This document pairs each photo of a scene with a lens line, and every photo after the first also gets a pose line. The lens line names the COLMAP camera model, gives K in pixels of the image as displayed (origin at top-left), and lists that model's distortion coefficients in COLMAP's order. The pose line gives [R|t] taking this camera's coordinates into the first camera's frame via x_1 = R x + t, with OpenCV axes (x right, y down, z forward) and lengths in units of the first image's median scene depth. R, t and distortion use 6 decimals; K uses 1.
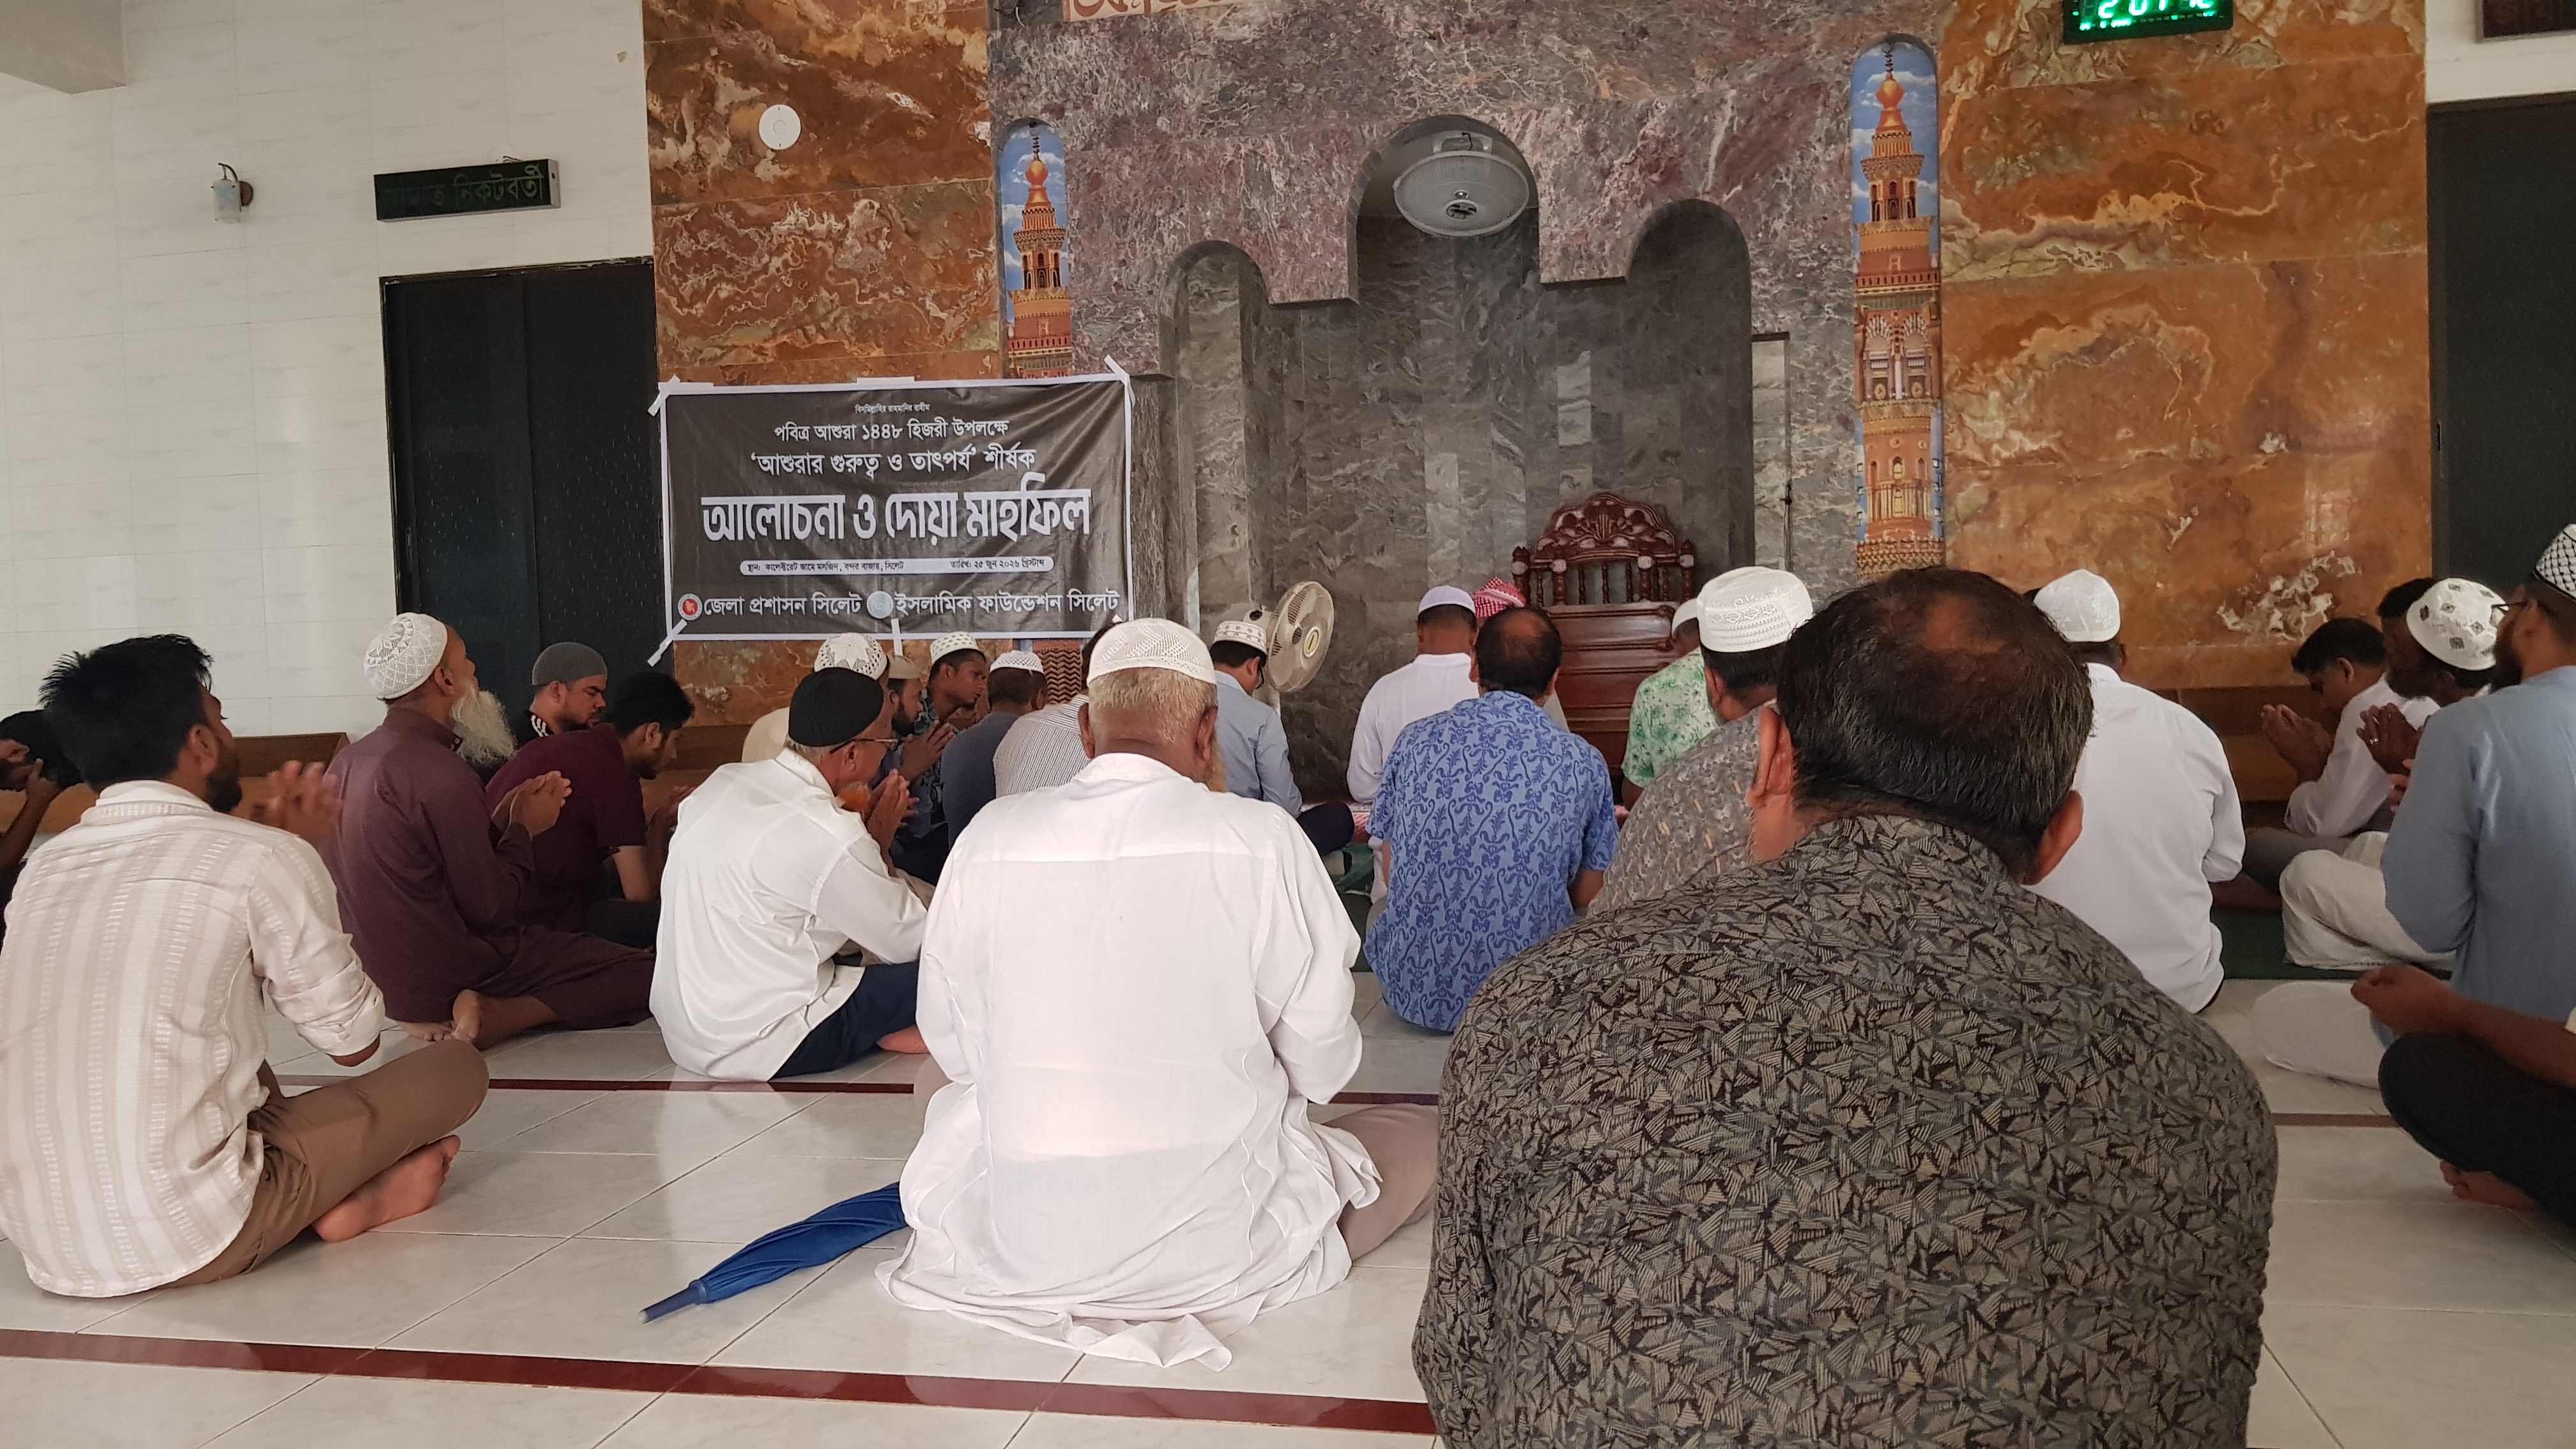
lens RADIAL K [[2013.8, 0, 1288.0], [0, 2013.8, 724.5], [0, 0, 1]] dist [0.064954, -0.153898]
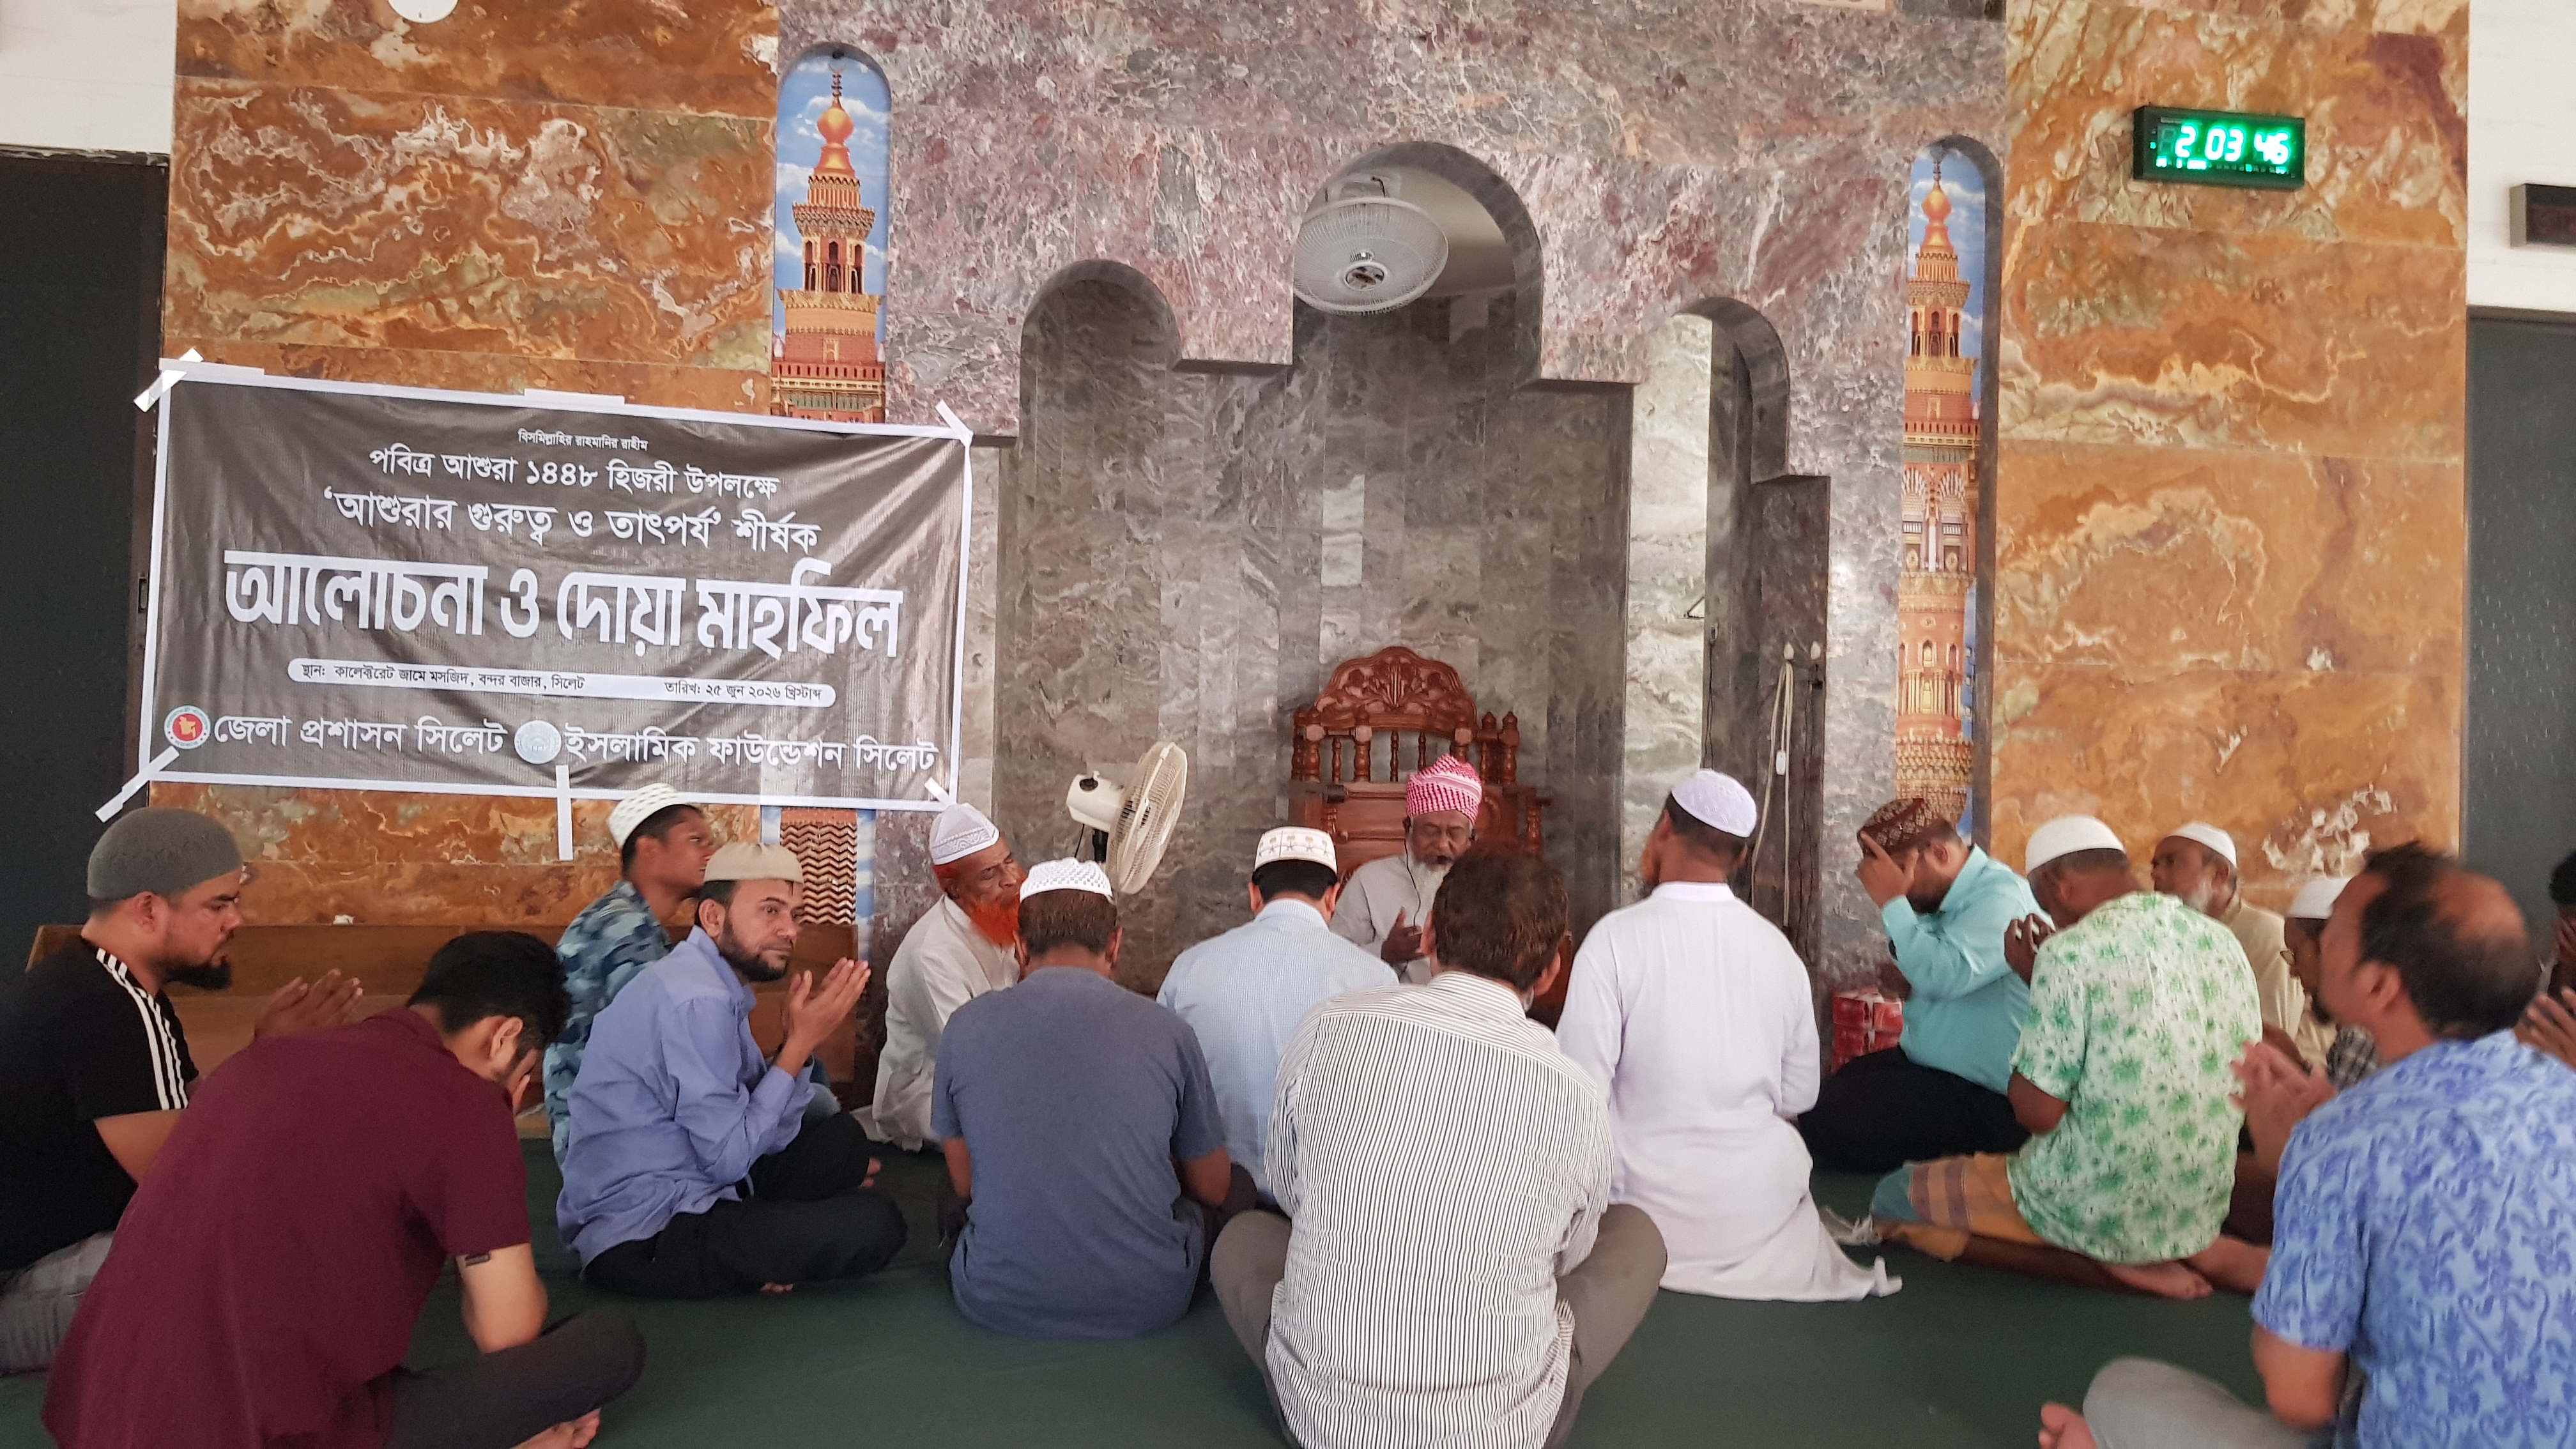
lens RADIAL K [[1948.0, 0, 1277.1], [0, 1948.0, 731.8], [0, 0, 1]] dist [0.060647, -0.121663]
pose [[0.920768, 0.058473, 0.385703, -0.249107], [-0.034825, 0.997076, -0.068021, -0.031456], [-0.388552, 0.049200, 0.920112, 0.371624]]
